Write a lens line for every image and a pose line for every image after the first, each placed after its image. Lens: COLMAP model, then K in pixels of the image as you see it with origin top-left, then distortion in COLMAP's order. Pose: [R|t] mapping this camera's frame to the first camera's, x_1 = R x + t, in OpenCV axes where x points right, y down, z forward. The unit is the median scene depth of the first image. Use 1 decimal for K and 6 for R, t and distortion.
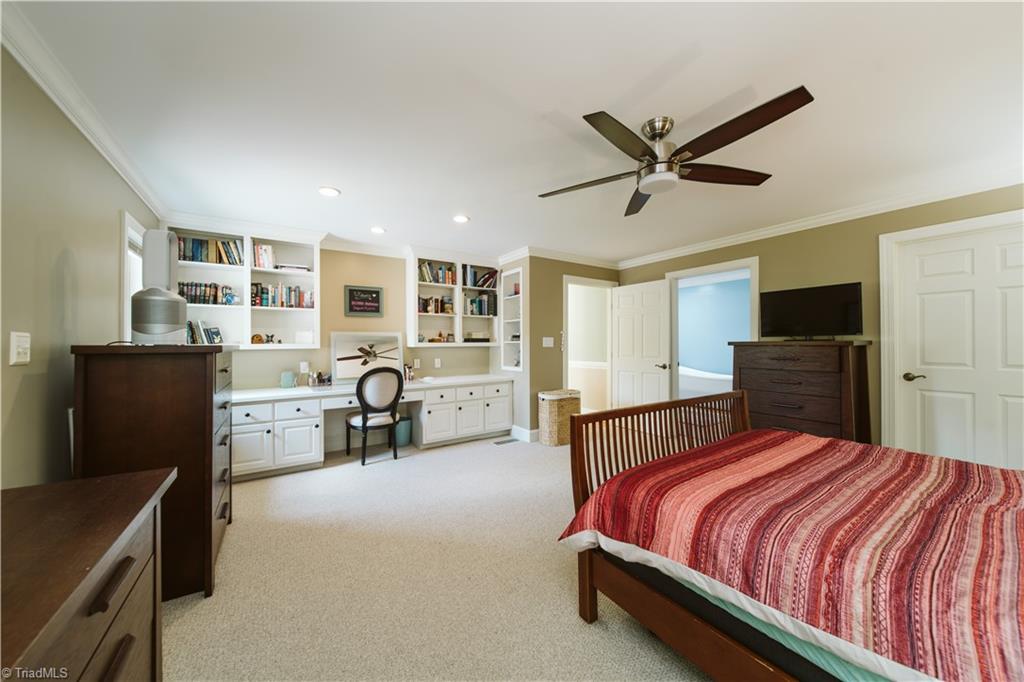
lens RADIAL K [[358.7, 0, 512.0], [0, 358.7, 341.0], [0, 0, 1]] dist [0.006125, 0.000122]
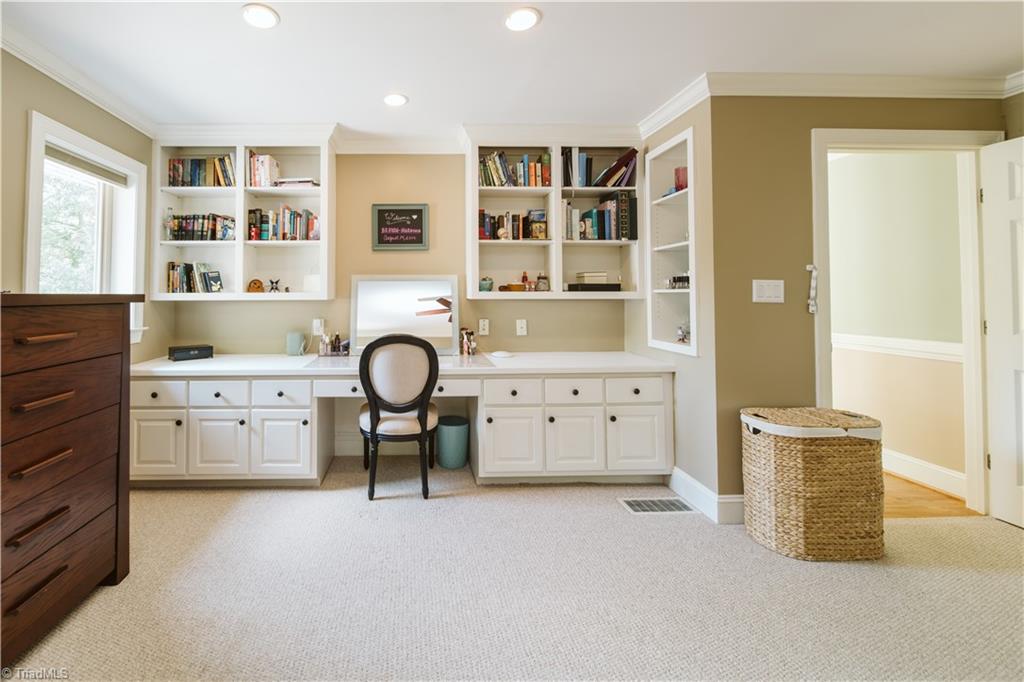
lens RADIAL K [[430.4, 0, 419.2], [0, 430.4, 280.9], [0, 0, 1]] dist [0.002127, 0.000125]
pose [[0.839966, -0.012413, -0.542497, 0.032872], [-0.000957, 0.999703, -0.024356, 0.004389], [0.542638, 0.020978, 0.839705, 0.367309]]
